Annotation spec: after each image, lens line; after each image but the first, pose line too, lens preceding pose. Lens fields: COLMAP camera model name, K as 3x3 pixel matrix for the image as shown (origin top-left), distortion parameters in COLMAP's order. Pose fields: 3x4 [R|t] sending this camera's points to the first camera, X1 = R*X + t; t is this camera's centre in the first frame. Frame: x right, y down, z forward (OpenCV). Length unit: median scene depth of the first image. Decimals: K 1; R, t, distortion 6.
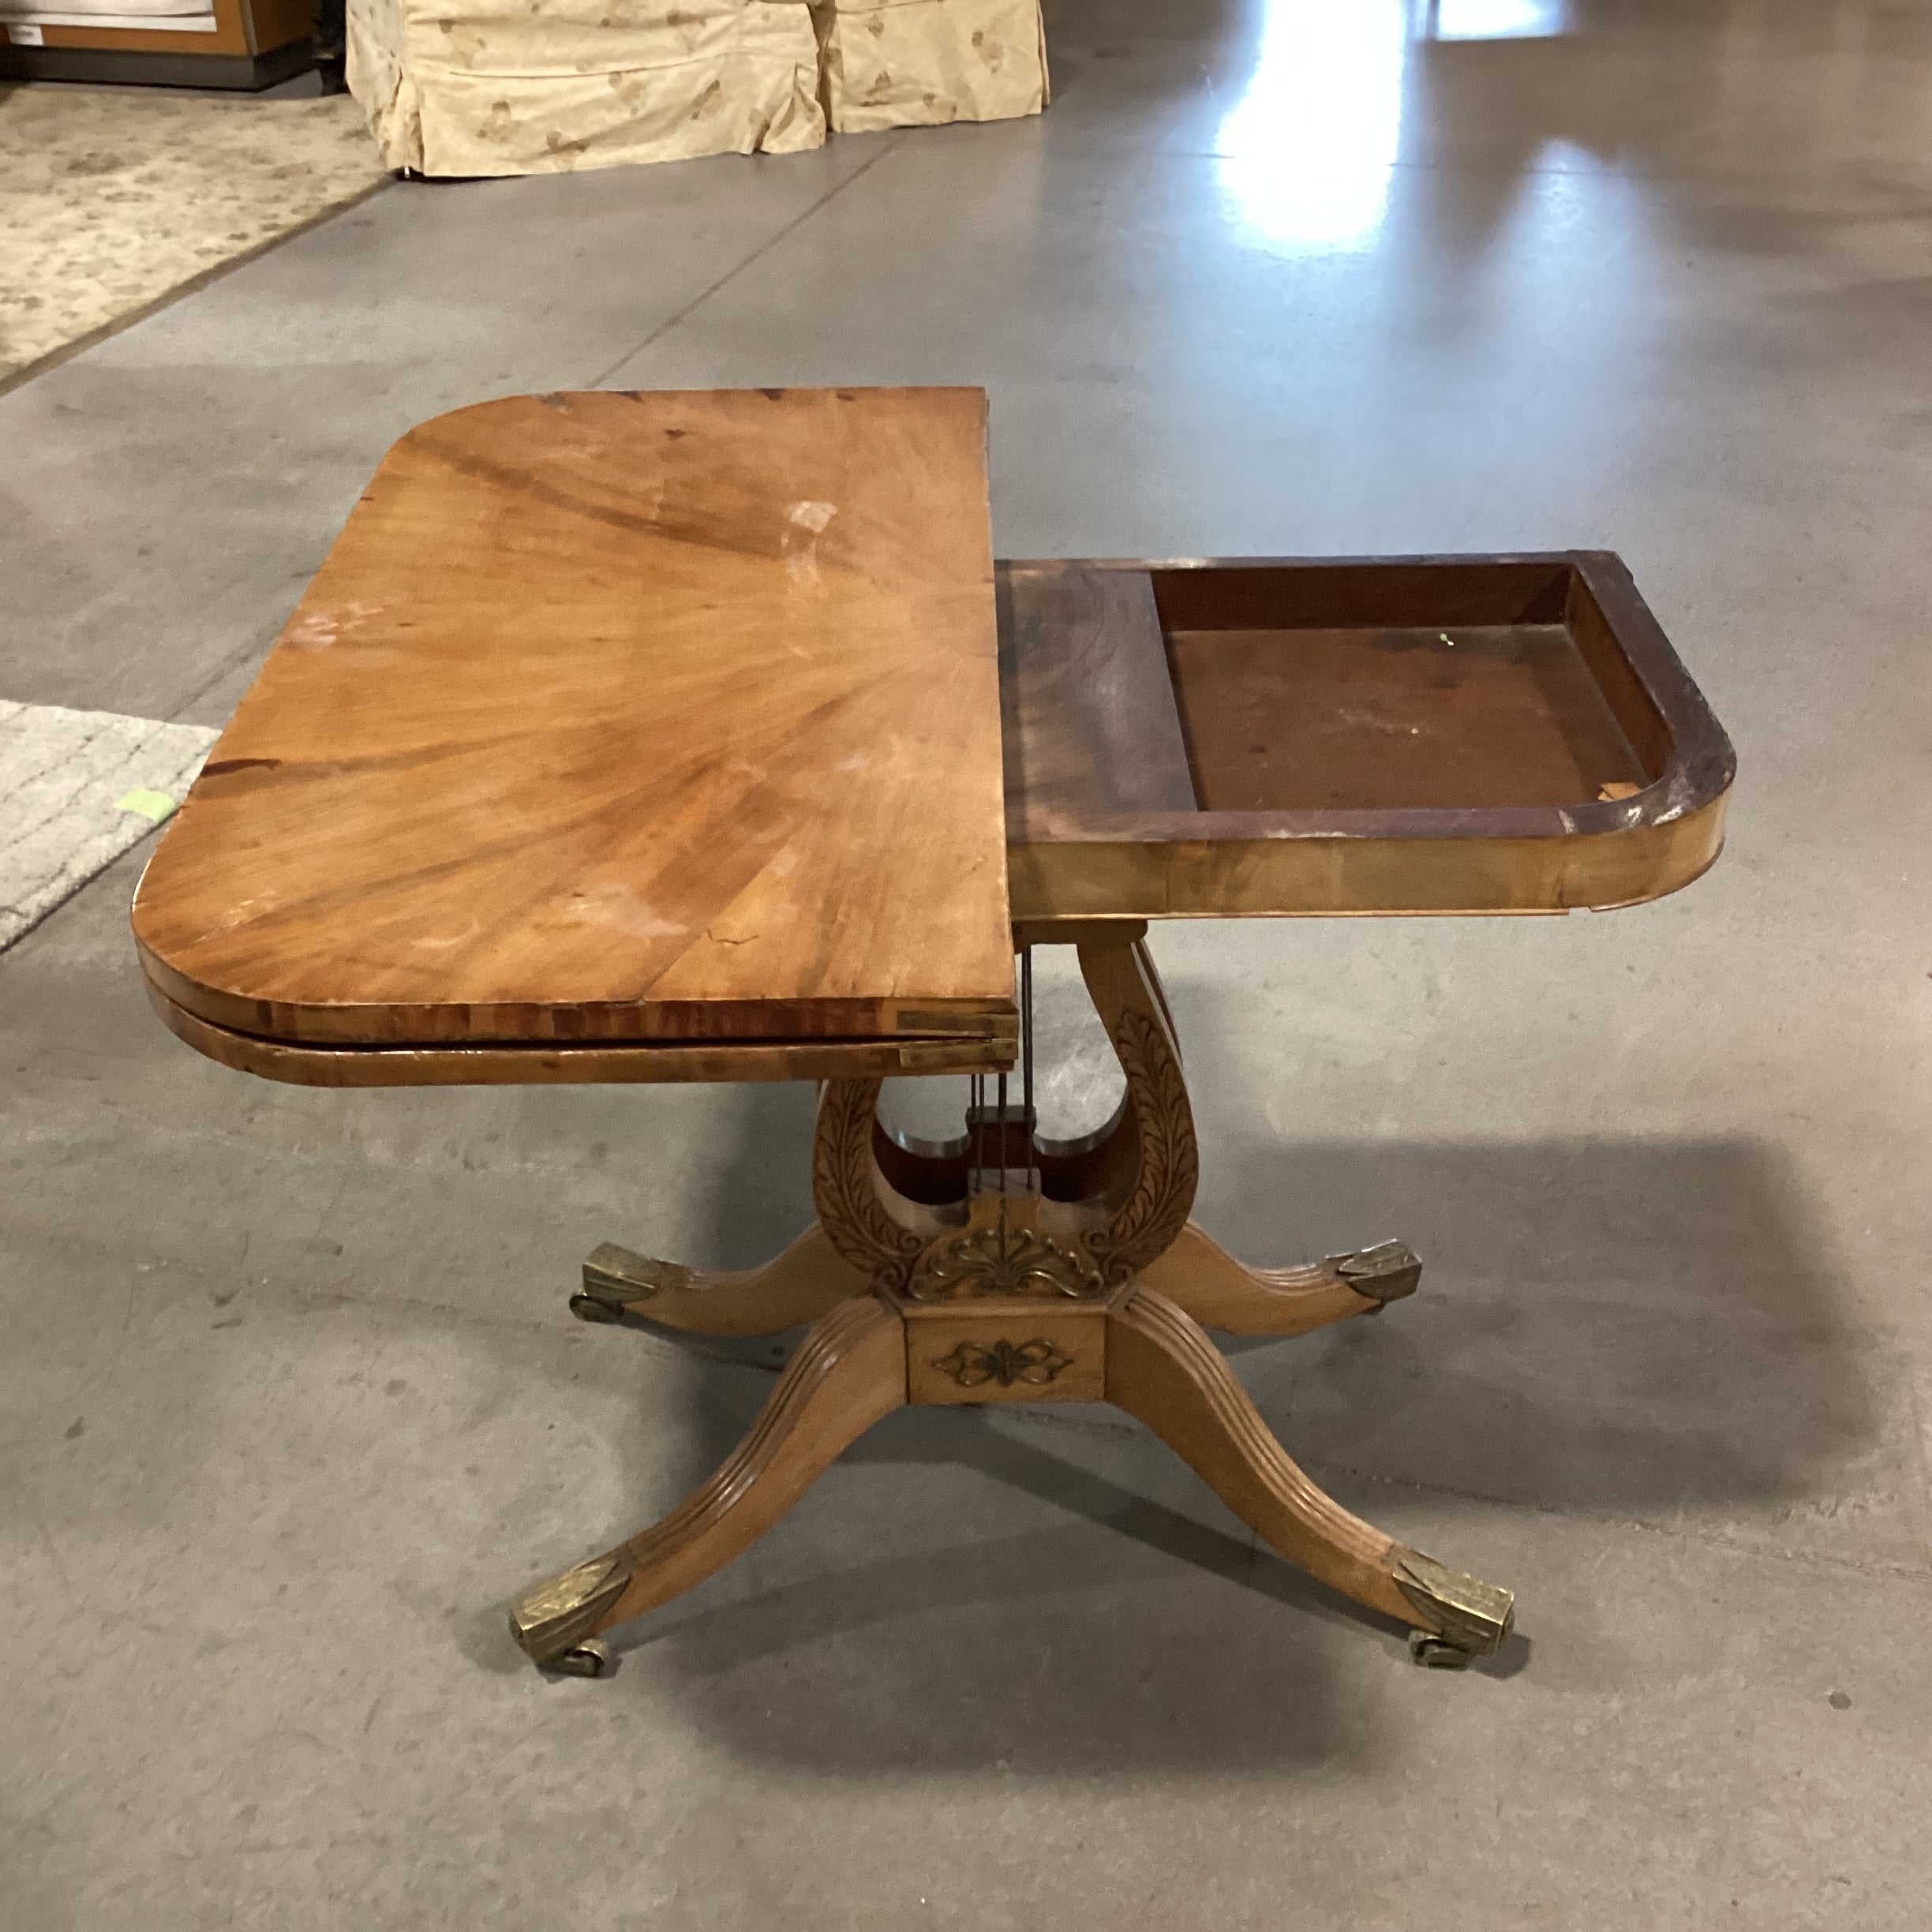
lens RADIAL K [[2338.8, 0, 961.8], [0, 2338.8, 966.7], [0, 0, 1]] dist [0.044931, 0.000000]
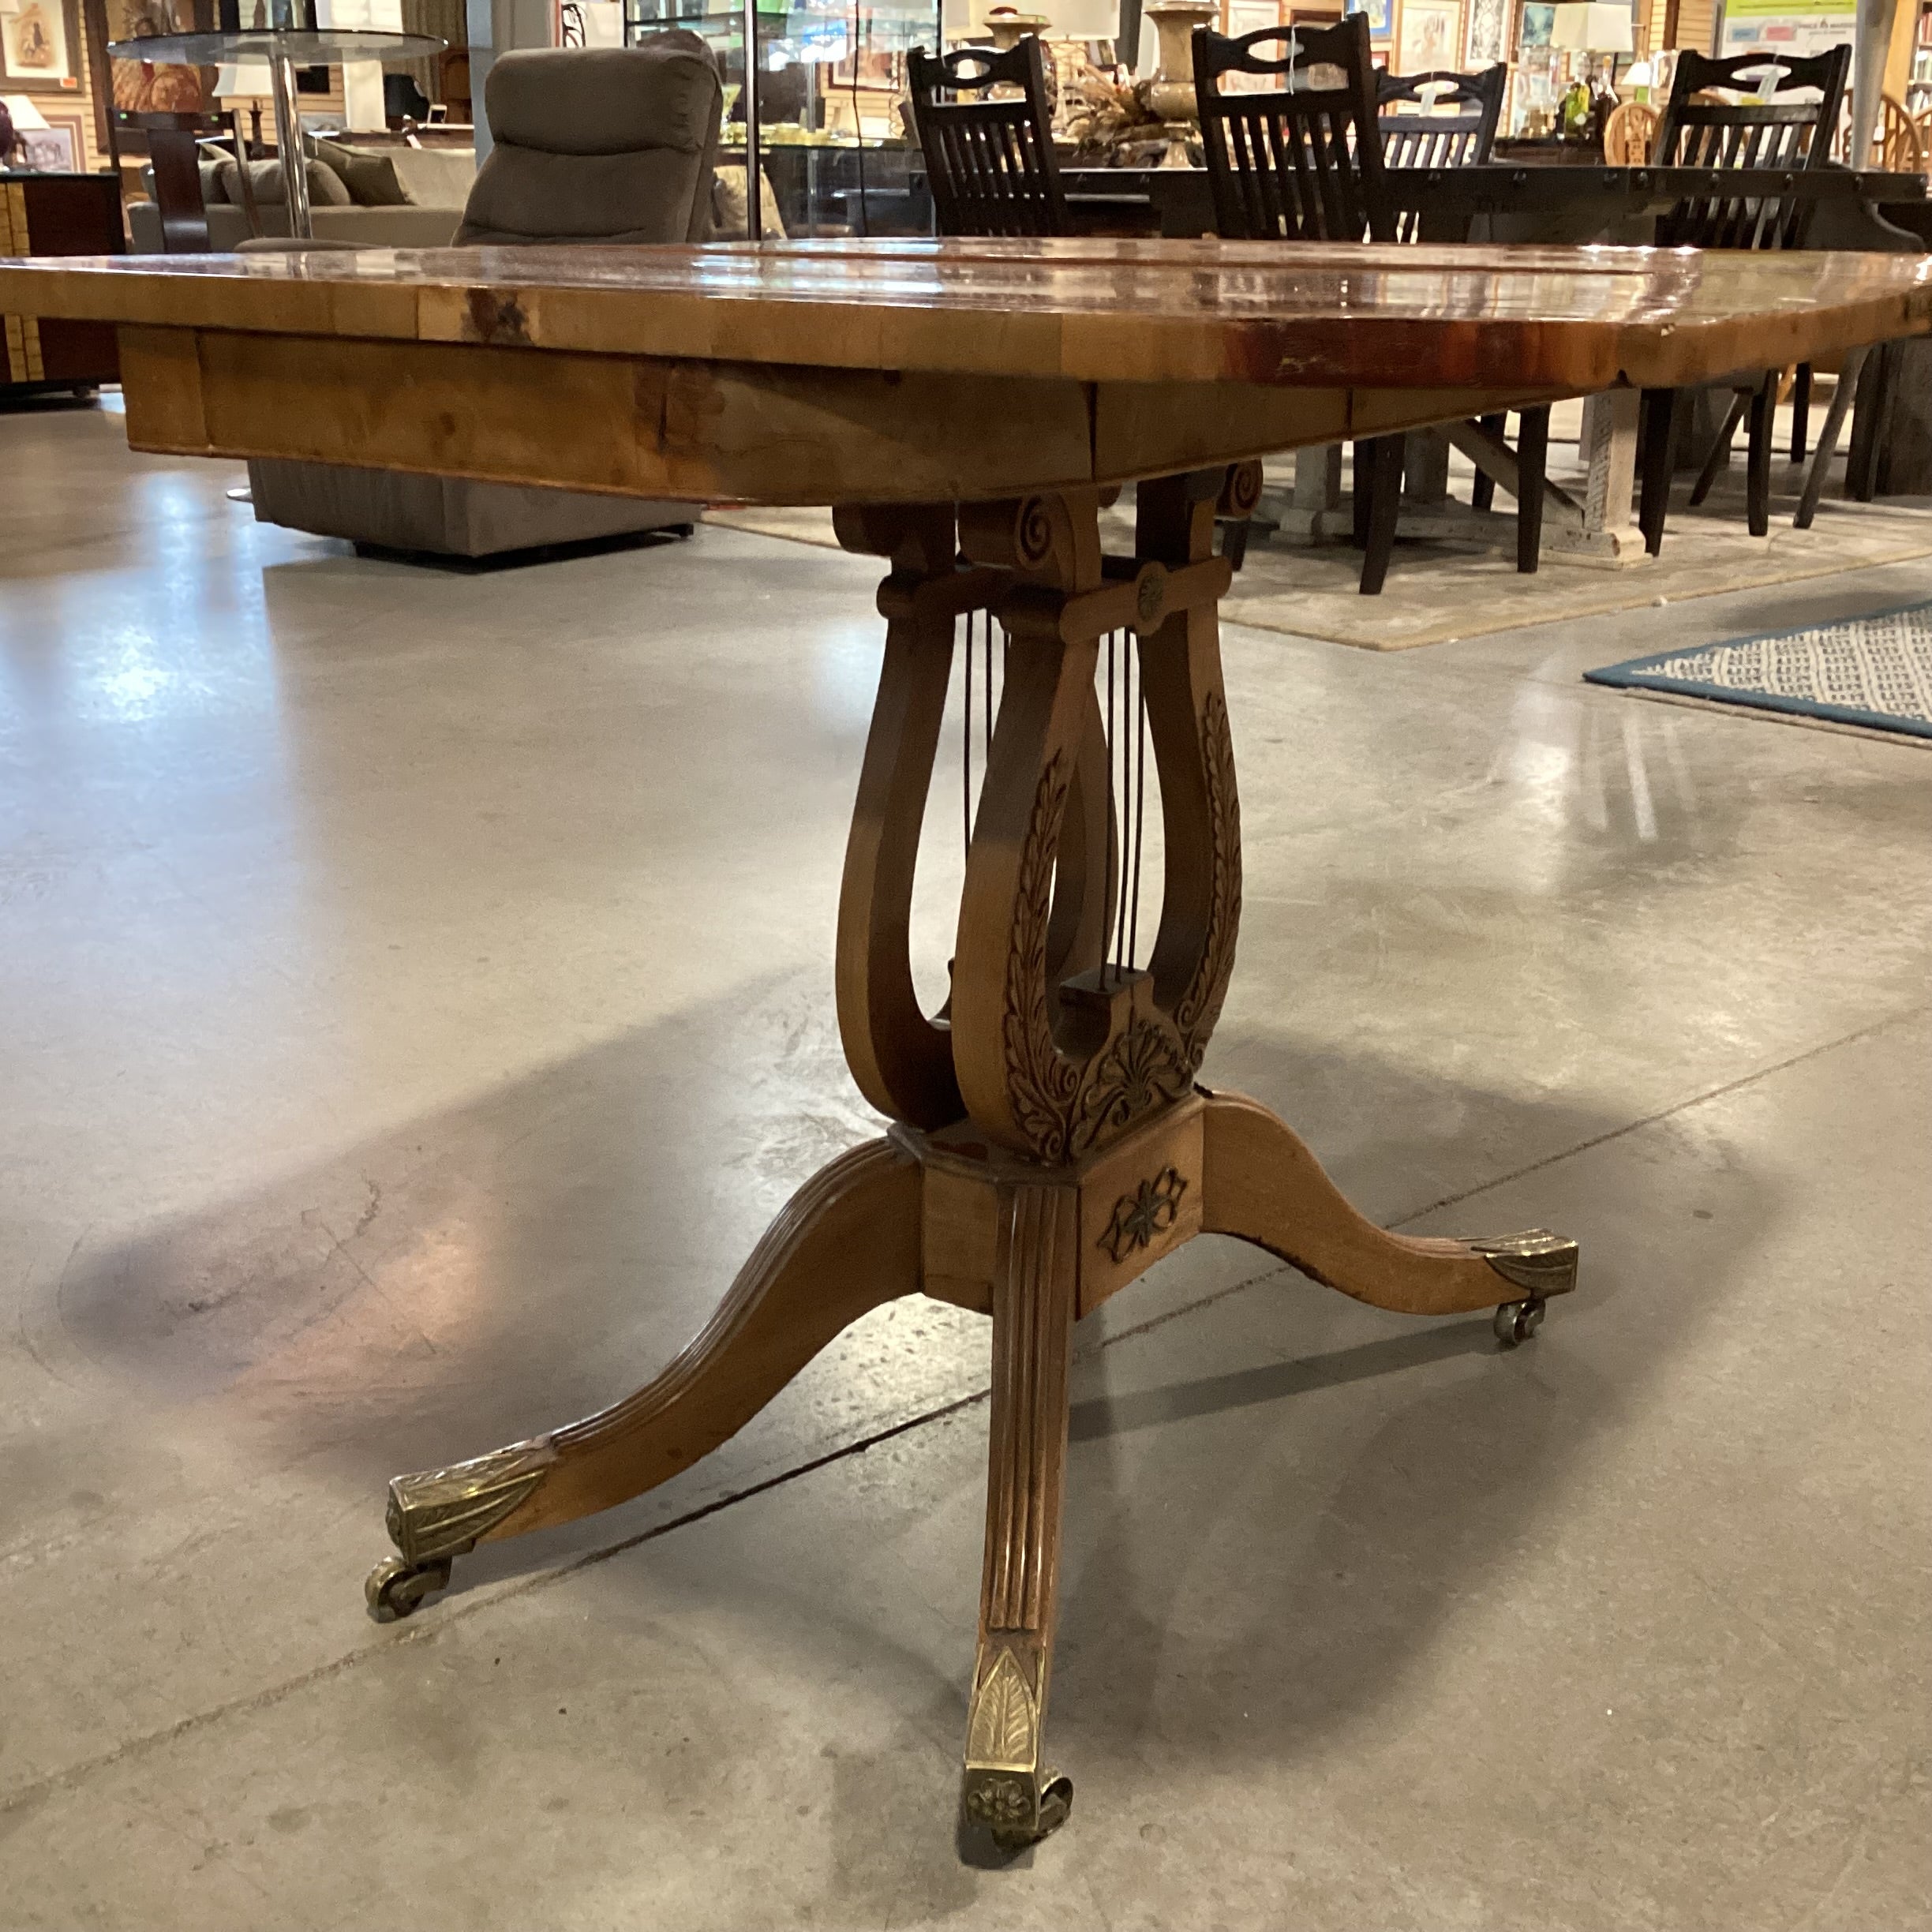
lens RADIAL K [[2338.8, 0, 968.3], [0, 2338.8, 964.2], [0, 0, 1]] dist [0.044931, 0.000000]
pose [[0.563461, -0.243850, 0.789334, -0.634701], [0.427079, 0.903851, -0.025640, 0.086116], [-0.707188, 0.351555, 0.613428, 0.516979]]
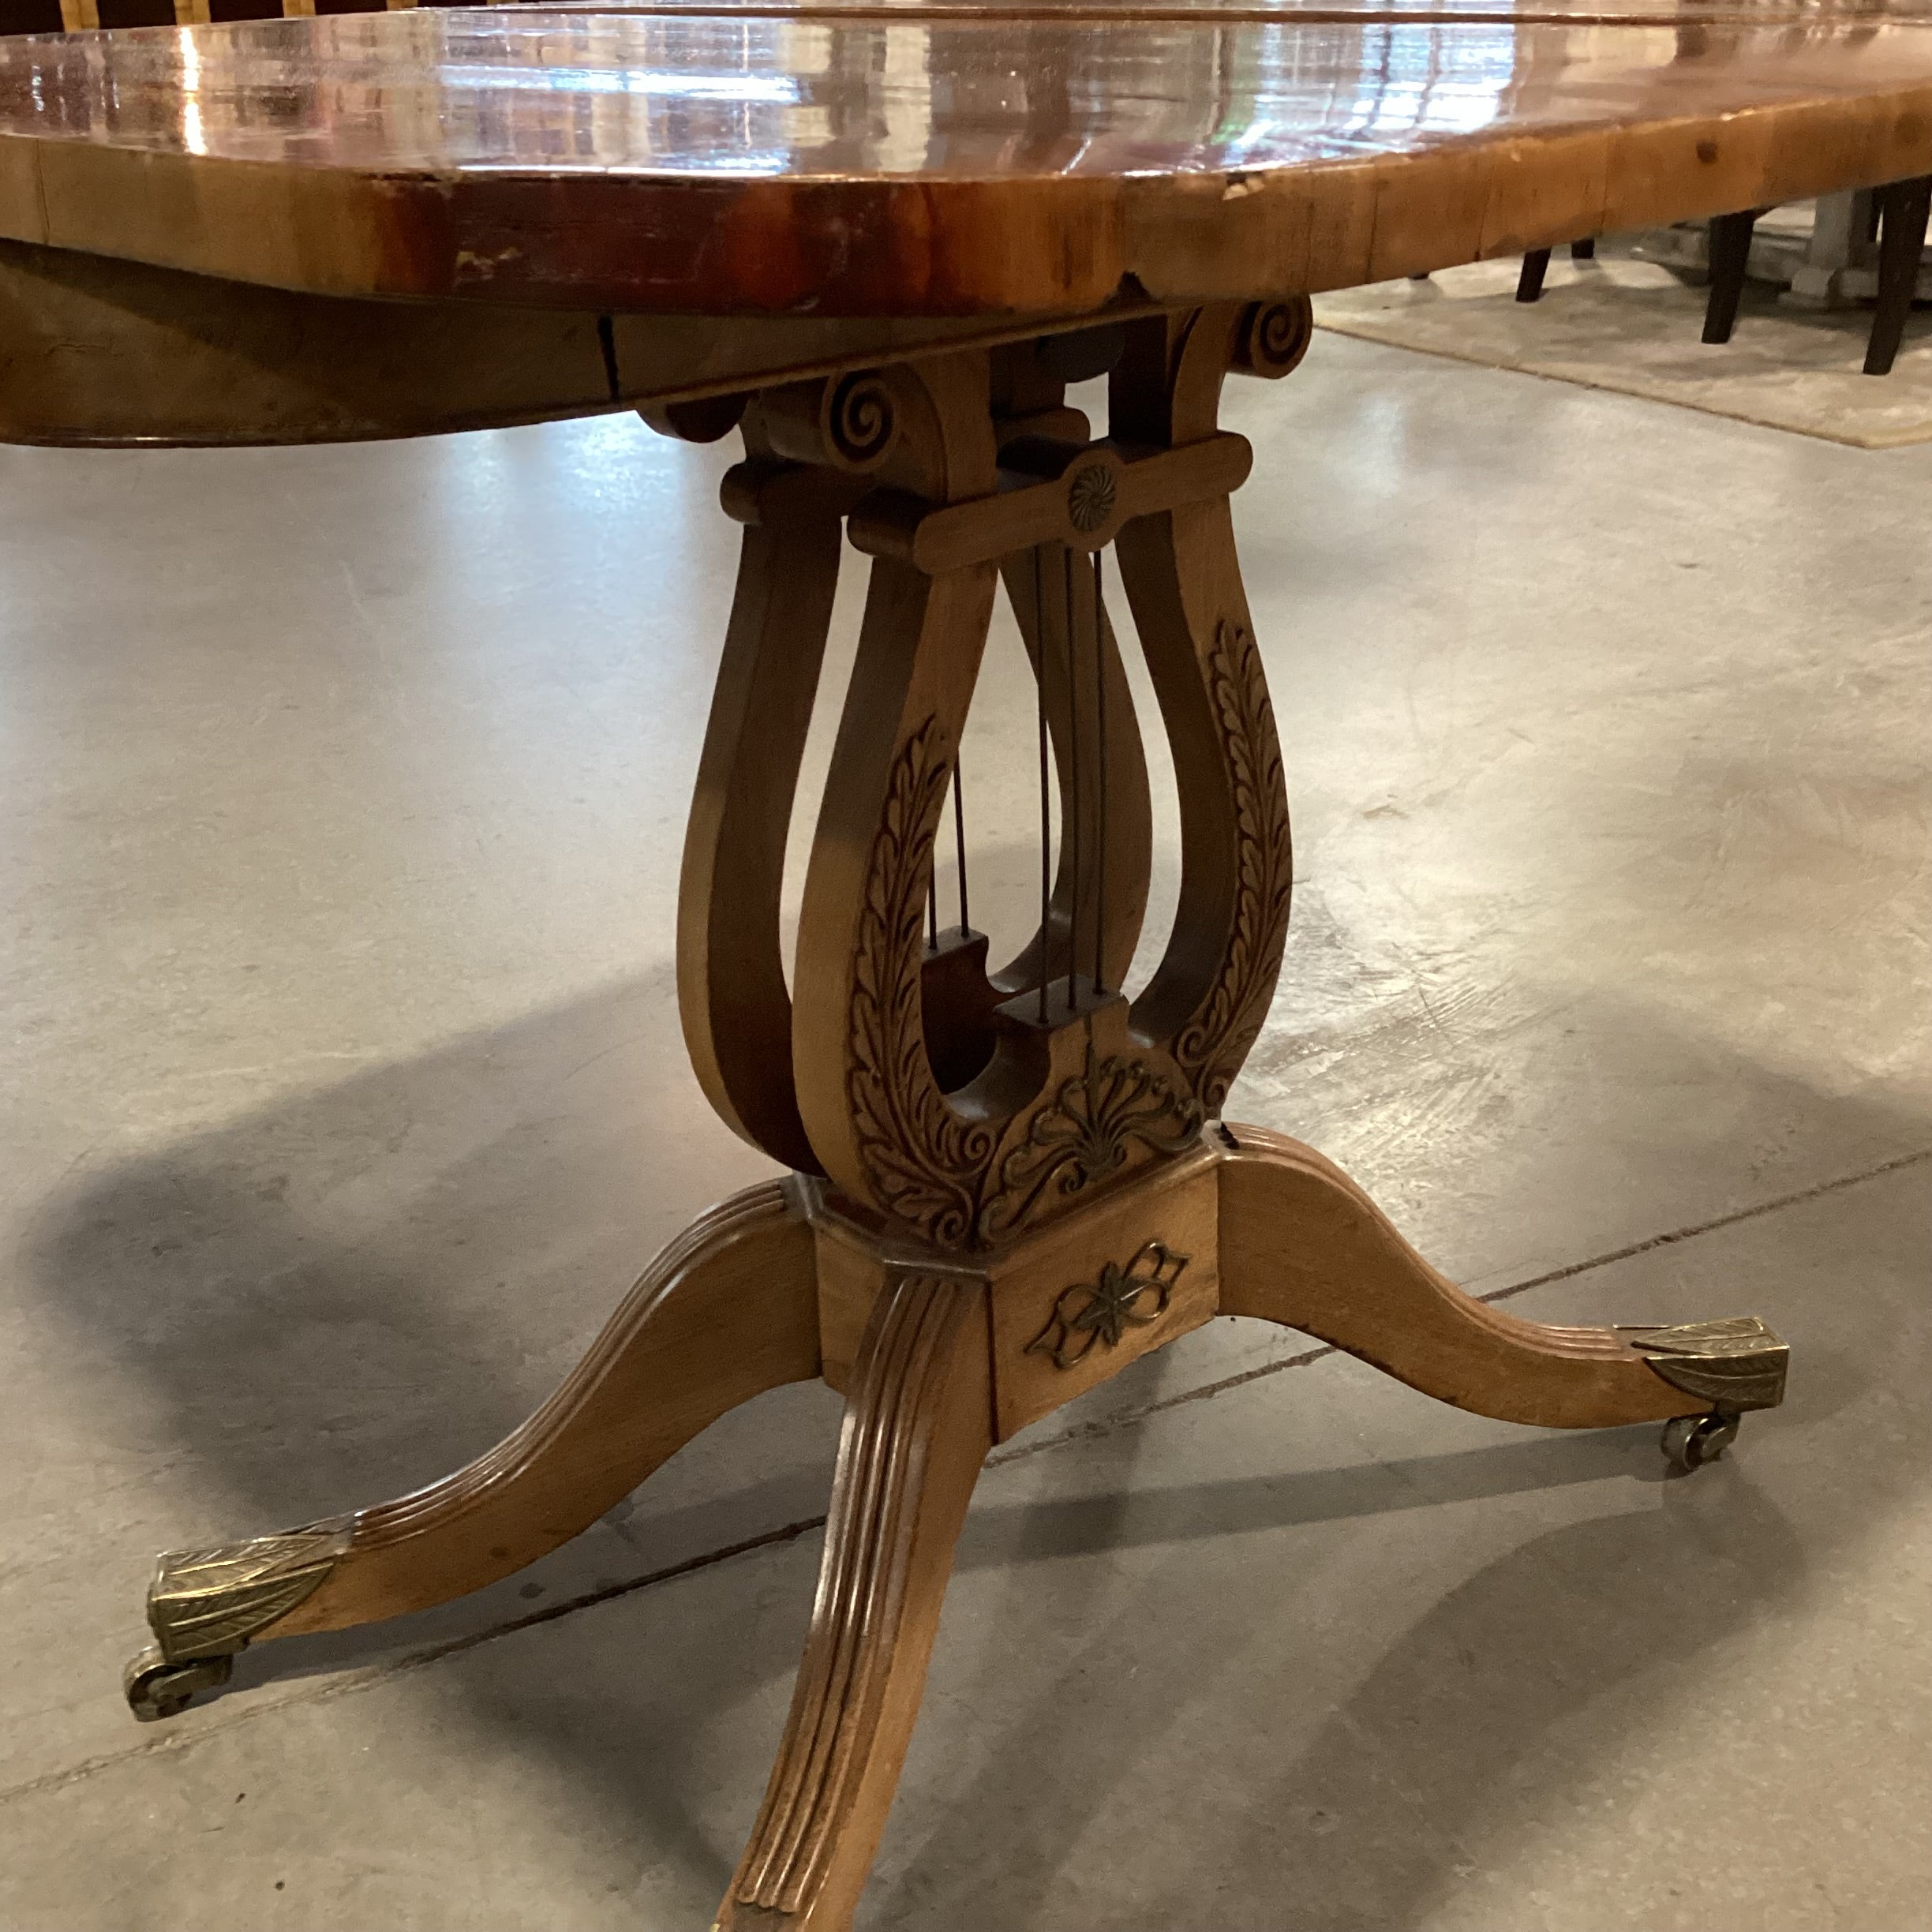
lens RADIAL K [[2338.8, 0, 968.0], [0, 2338.8, 973.8], [0, 0, 1]] dist [0.044931, 0.000000]
pose [[0.741364, -0.284595, 0.607770, -0.360155], [0.372515, 0.927812, -0.019940, 0.086609], [-0.558222, 0.241186, 0.793862, 0.511043]]
